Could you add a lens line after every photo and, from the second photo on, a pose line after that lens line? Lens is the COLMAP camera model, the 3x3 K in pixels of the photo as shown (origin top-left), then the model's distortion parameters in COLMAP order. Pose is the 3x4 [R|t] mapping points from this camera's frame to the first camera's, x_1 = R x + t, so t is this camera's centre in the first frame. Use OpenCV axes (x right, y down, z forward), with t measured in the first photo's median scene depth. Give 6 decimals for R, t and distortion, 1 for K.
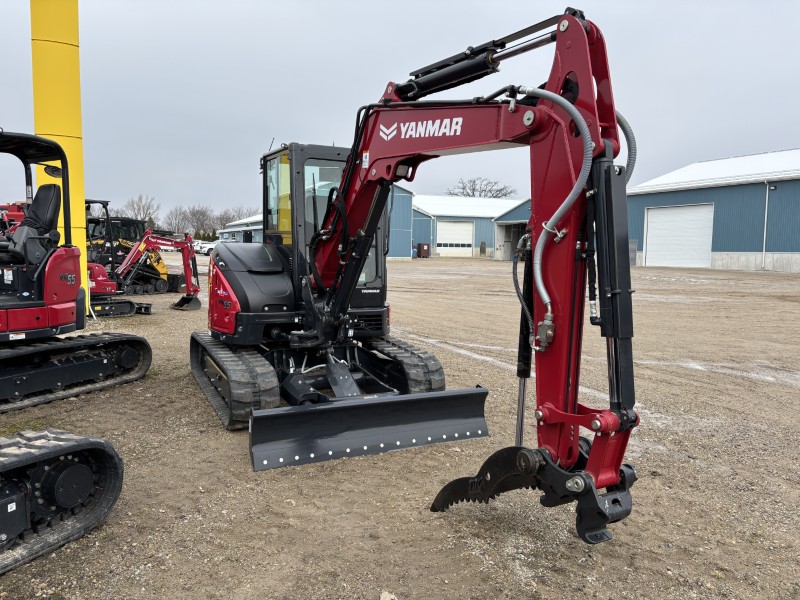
lens RADIAL K [[596.9, 0, 393.9], [0, 596.9, 323.2], [0, 0, 1]] dist [0.071927, -0.083980]
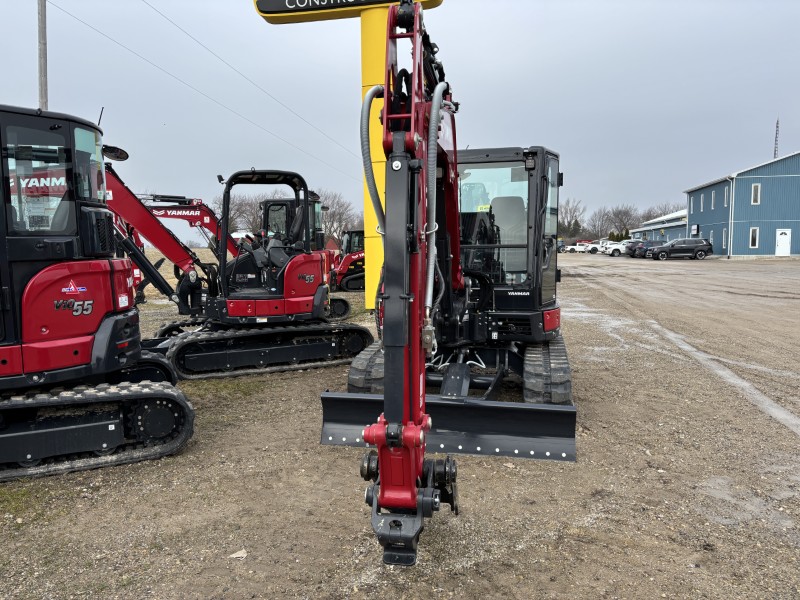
lens RADIAL K [[596.9, 0, 393.9], [0, 596.9, 323.2], [0, 0, 1]] dist [0.071927, -0.083980]
pose [[0.780355, 0.057120, -0.622722, 0.423775], [-0.058078, 0.998135, 0.018776, -0.013193], [0.622634, 0.021514, 0.782218, 0.124297]]
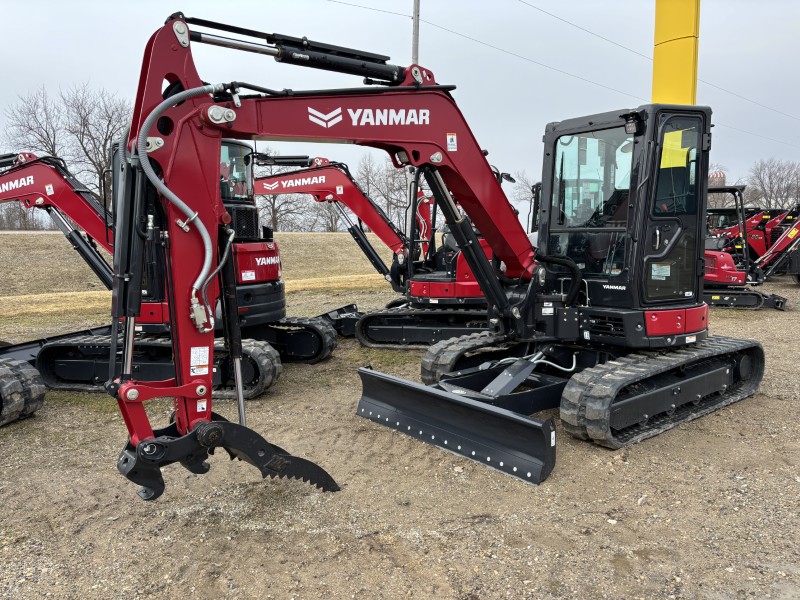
lens RADIAL K [[596.9, 0, 393.9], [0, 596.9, 323.2], [0, 0, 1]] dist [0.071927, -0.083980]
pose [[0.214790, 0.125104, -0.968615, 0.711507], [-0.105868, 0.988901, 0.104248, -0.061688], [0.970905, 0.080154, 0.225650, 0.554522]]
